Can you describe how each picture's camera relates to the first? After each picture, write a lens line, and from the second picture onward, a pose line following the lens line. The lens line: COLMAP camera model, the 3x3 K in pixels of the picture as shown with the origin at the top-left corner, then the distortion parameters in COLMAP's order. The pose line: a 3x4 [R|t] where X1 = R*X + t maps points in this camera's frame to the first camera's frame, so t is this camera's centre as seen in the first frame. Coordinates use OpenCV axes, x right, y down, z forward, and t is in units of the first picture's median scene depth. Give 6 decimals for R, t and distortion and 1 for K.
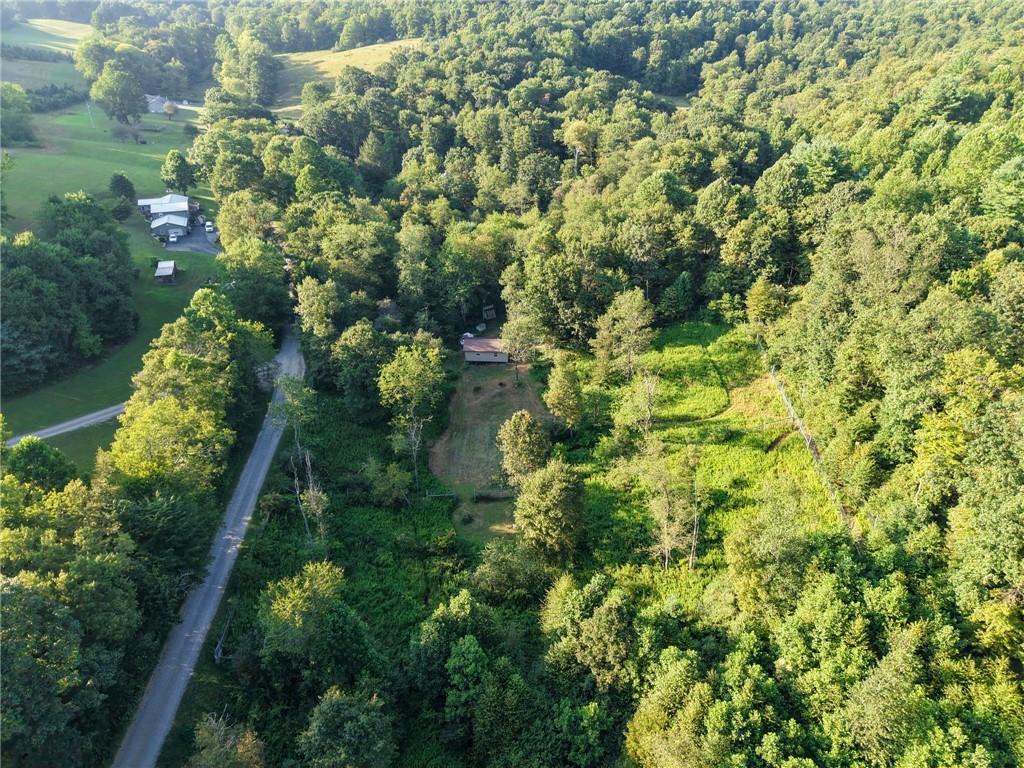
lens RADIAL K [[685.4, 0, 512.5], [0, 685.4, 393.9], [0, 0, 1]] dist [0.028934, -0.059147]
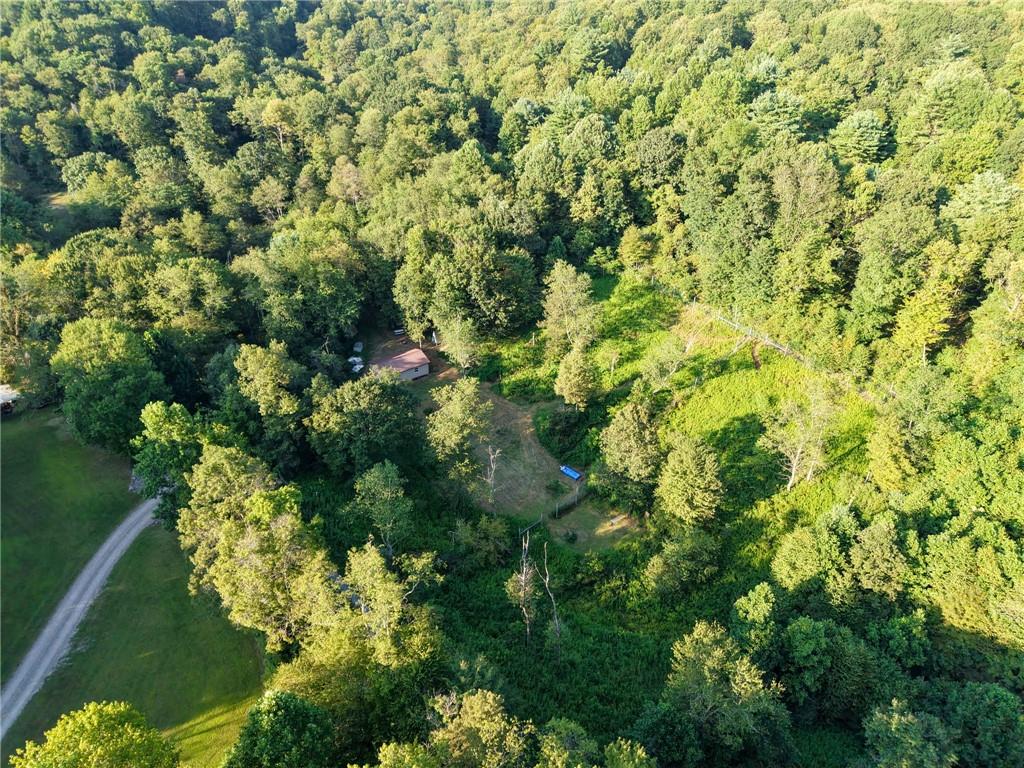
lens RADIAL K [[686.3, 0, 513.4], [0, 686.3, 395.0], [0, 0, 1]] dist [0.003037, -0.004744]
pose [[0.781010, -0.332117, 0.528887, -0.460461], [0.302042, 0.942114, 0.145578, -0.132899], [-0.546621, 0.046048, 0.836113, 0.201692]]
